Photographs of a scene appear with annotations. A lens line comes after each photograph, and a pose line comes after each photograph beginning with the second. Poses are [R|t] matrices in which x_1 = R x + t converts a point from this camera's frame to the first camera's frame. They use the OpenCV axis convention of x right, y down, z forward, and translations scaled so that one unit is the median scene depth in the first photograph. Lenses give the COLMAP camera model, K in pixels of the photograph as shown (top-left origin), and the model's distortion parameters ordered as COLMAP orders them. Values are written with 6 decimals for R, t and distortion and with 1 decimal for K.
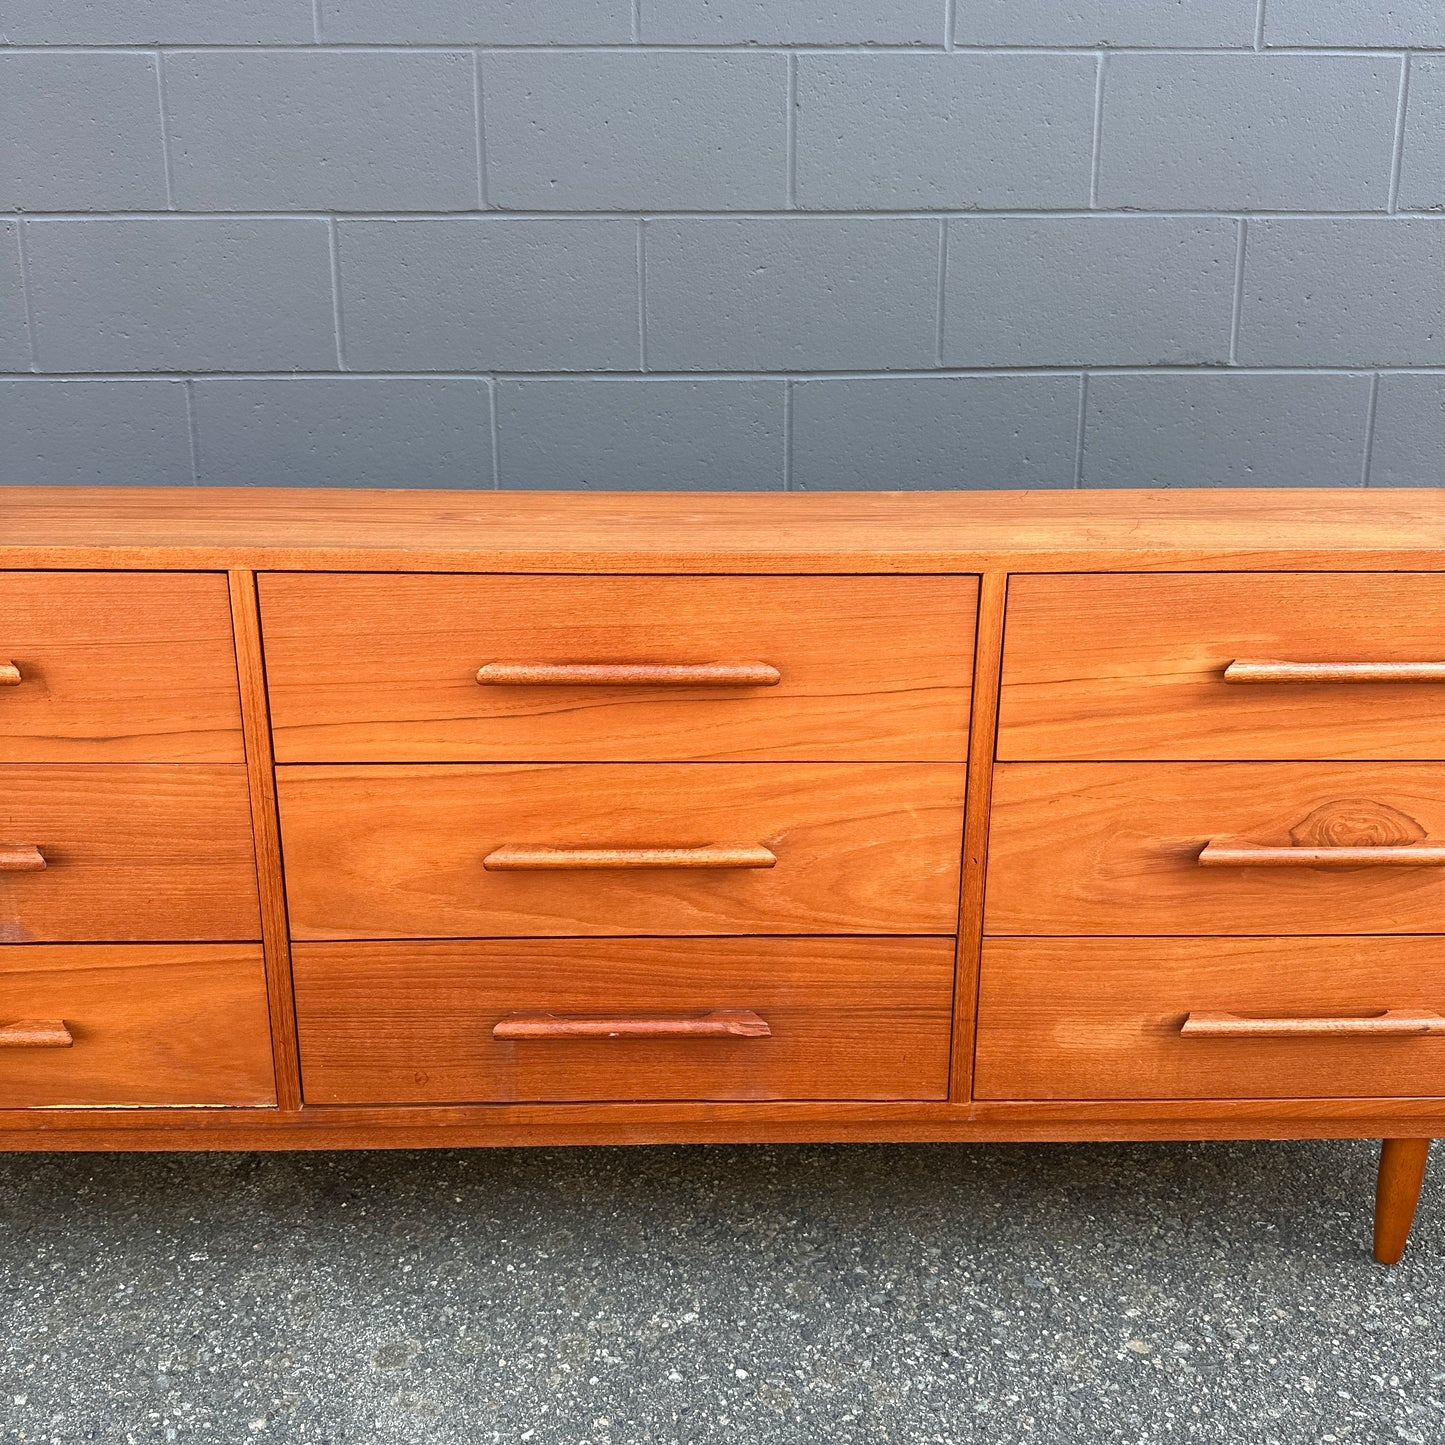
lens RADIAL K [[1353.7, 0, 713.9], [0, 1353.7, 734.9], [0, 0, 1]] dist [0.164125, -0.356664]
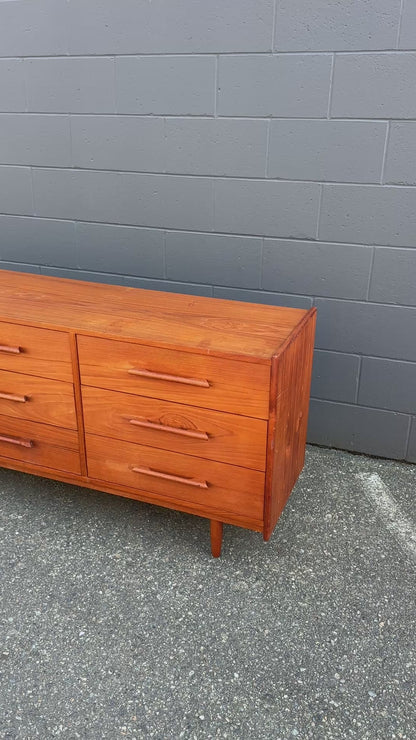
lens RADIAL K [[636.9, 0, 208.0], [0, 636.9, 370.0], [0, 0, 1]] dist [0.149433, -0.305665]
pose [[0.916051, 0.164488, -0.365779, 1.050401], [-0.115273, 0.981527, 0.152699, -0.291605], [0.384139, -0.097715, 0.918090, -0.358113]]
